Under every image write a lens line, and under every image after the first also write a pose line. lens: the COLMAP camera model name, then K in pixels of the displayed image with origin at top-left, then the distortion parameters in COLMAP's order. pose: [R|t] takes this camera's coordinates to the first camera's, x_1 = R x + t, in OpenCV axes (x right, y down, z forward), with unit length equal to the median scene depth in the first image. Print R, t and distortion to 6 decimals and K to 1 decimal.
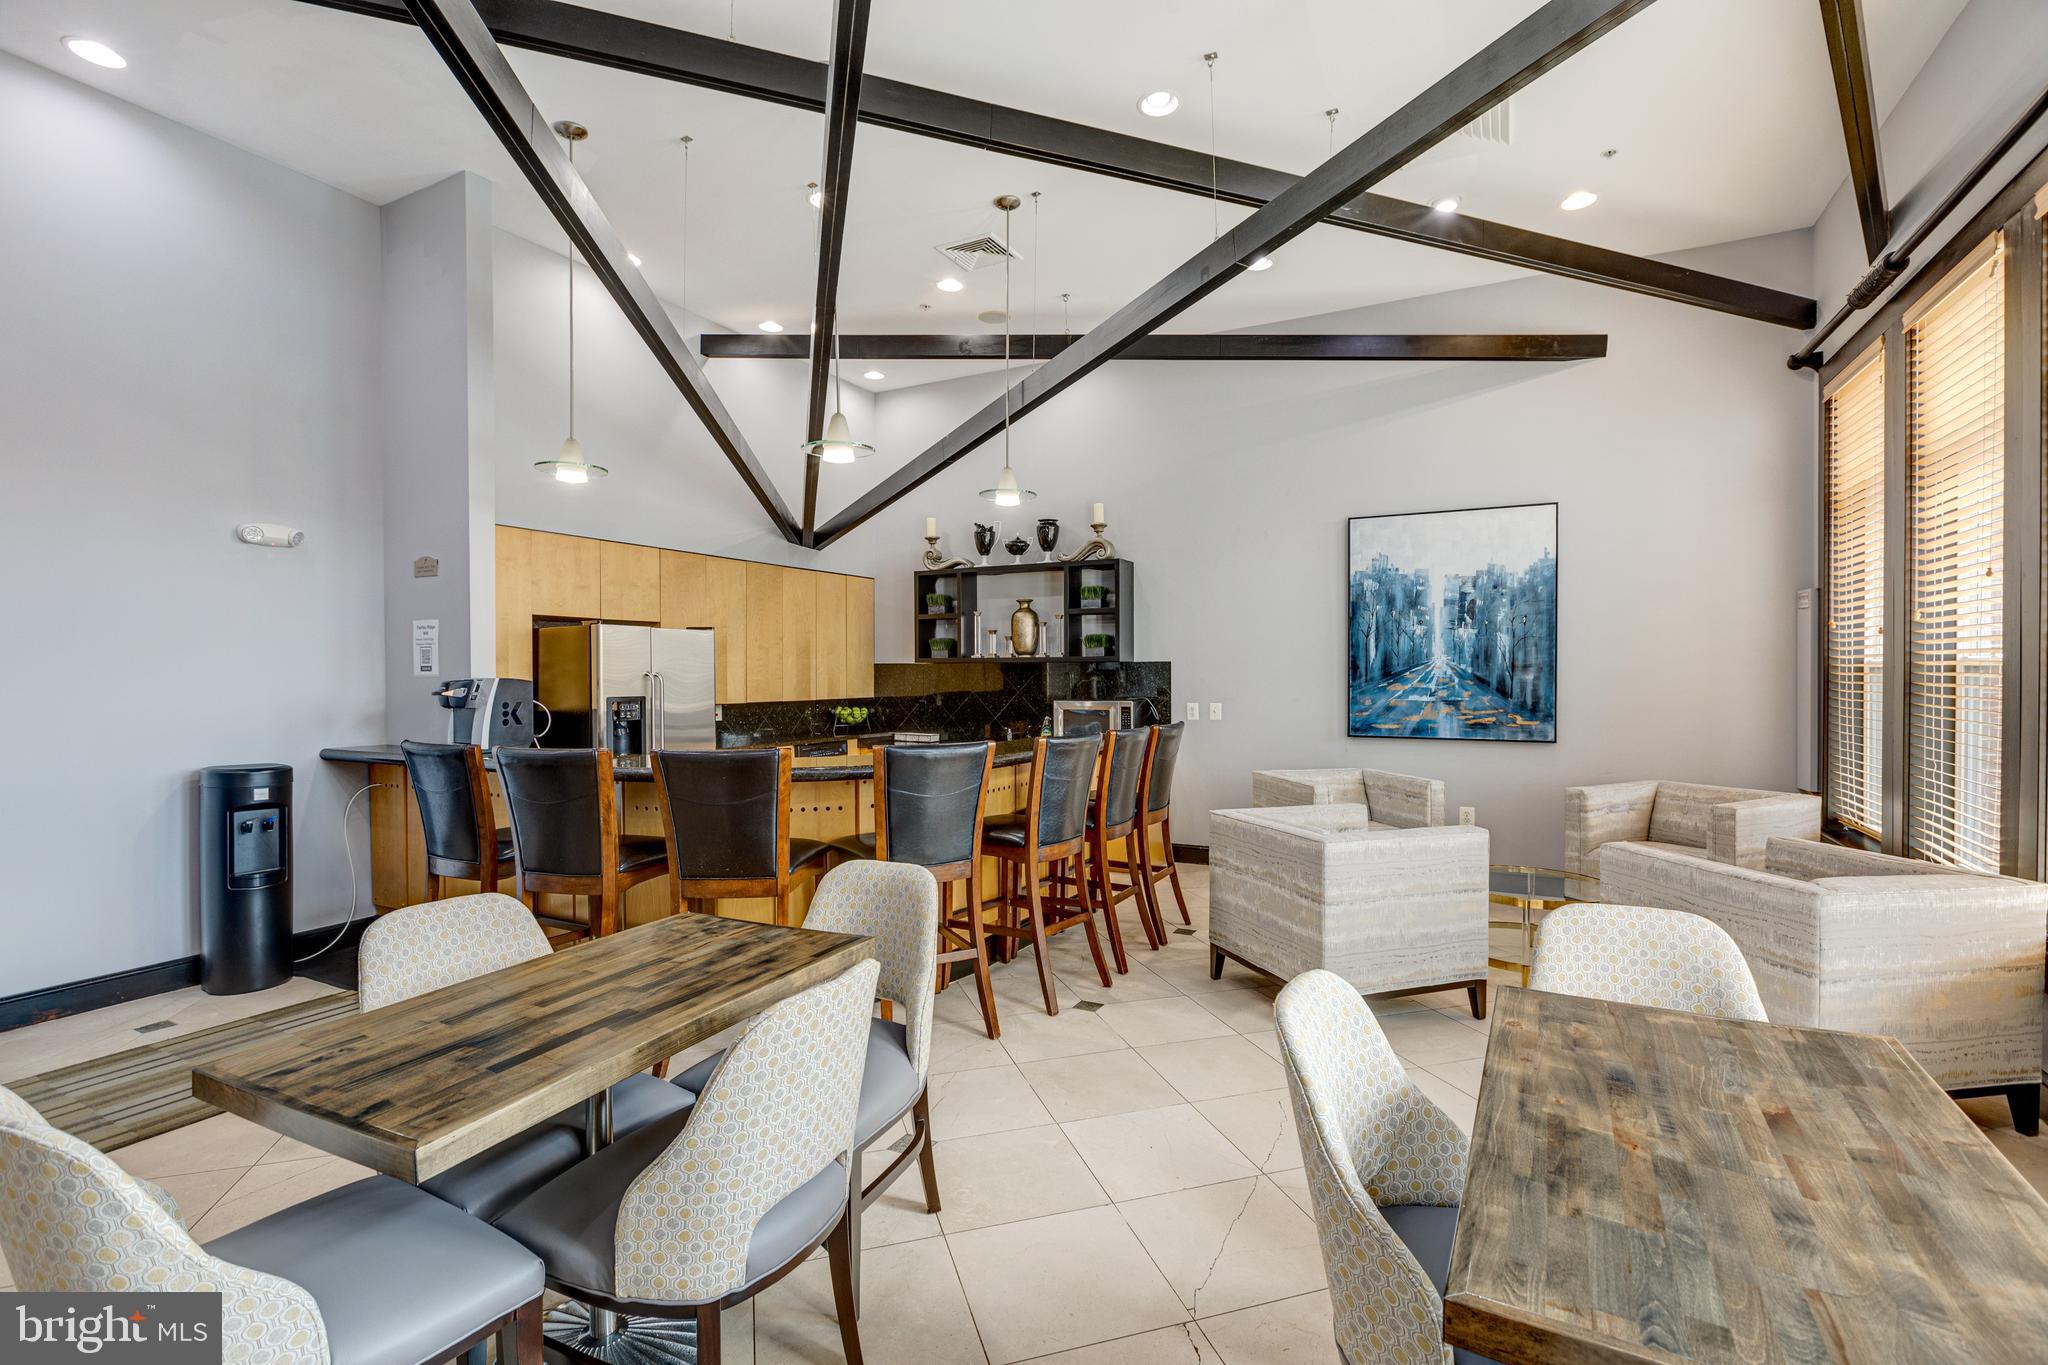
lens RADIAL K [[942.7, 0, 1028.4], [0, 942.7, 677.2], [0, 0, 1]] dist [0.004058, 0.000265]
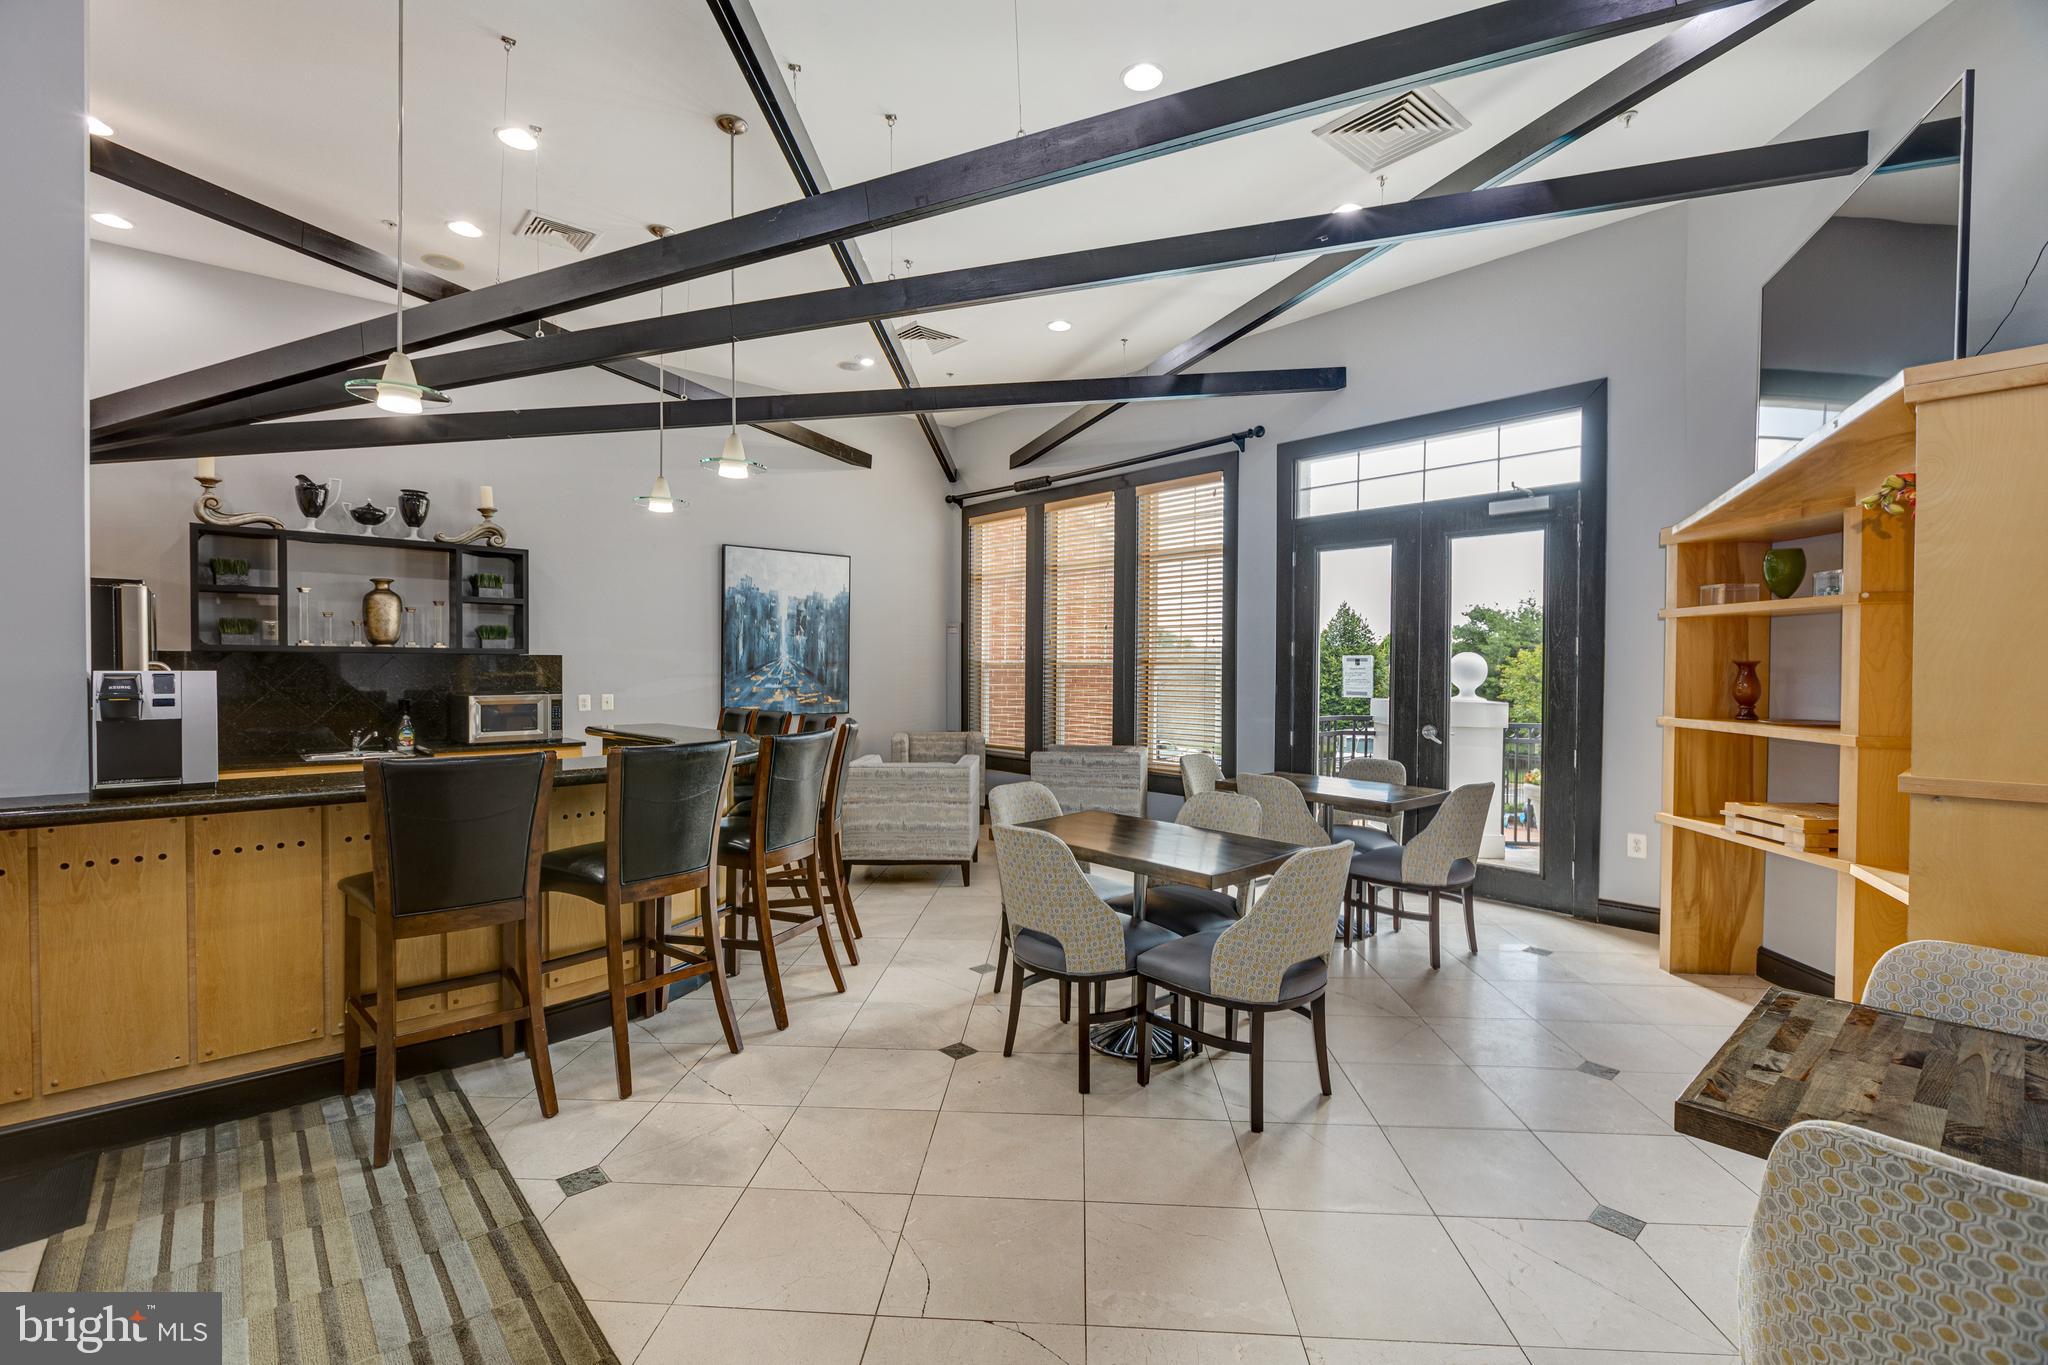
lens RADIAL K [[942.7, 0, 1018.5], [0, 942.7, 681.0], [0, 0, 1]] dist [0.004058, 0.000265]
pose [[0.353743, -0.003599, 0.935336, -0.697779], [0.009999, 0.999950, 0.000065, 0.018088], [-0.935289, 0.009329, 0.353761, 0.186988]]
